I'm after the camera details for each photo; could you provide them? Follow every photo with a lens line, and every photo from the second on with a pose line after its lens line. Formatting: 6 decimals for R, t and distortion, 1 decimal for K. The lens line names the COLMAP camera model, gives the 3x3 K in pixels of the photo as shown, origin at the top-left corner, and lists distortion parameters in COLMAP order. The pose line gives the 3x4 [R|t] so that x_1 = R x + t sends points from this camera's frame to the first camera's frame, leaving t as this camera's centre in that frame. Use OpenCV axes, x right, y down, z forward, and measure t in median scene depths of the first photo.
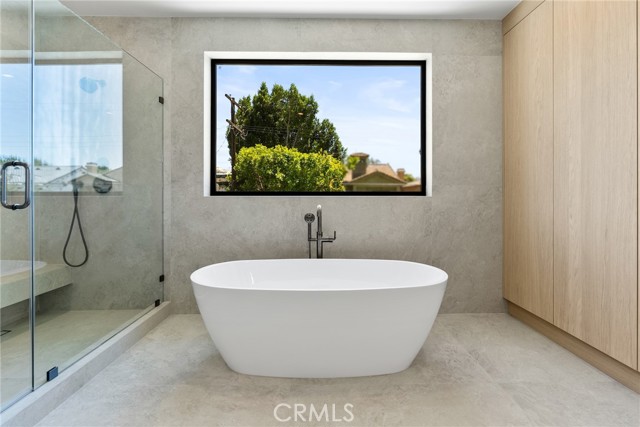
lens RADIAL K [[297.4, 0, 318.2], [0, 297.4, 194.4], [0, 0, 1]] dist [-0.014529, 0.005688]
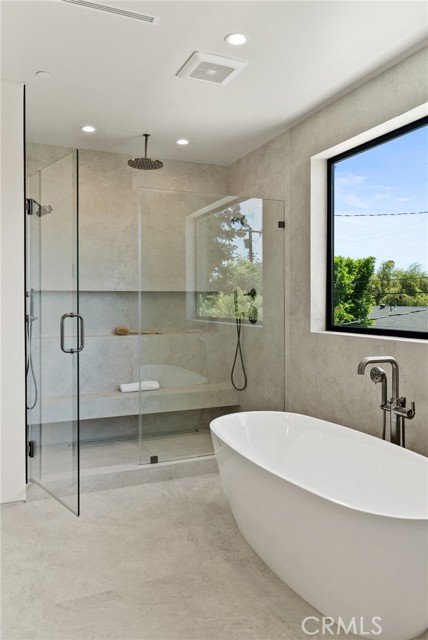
lens RADIAL K [[484.0, 0, 214.4], [0, 484.0, 306.0], [0, 0, 1]] dist [-0.003749, 0.002252]
pose [[0.386777, 0.006866, -0.922148, 0.767379], [0.003857, 0.999951, 0.009063, -0.080040], [0.922165, -0.007062, 0.386732, 0.225229]]
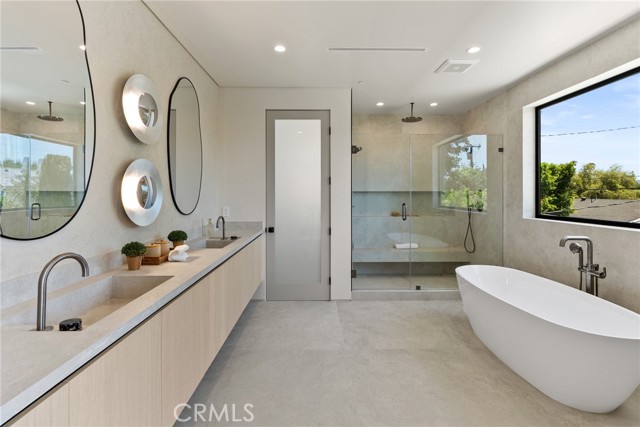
lens RADIAL K [[297.4, 0, 318.8], [0, 297.4, 194.0], [0, 0, 1]] dist [-0.014529, 0.005688]
pose [[-0.001234, -0.001951, -0.999997, 0.921682], [0.002033, 0.999996, -0.001953, -0.099658], [0.999997, -0.002035, -0.001230, 0.103119]]
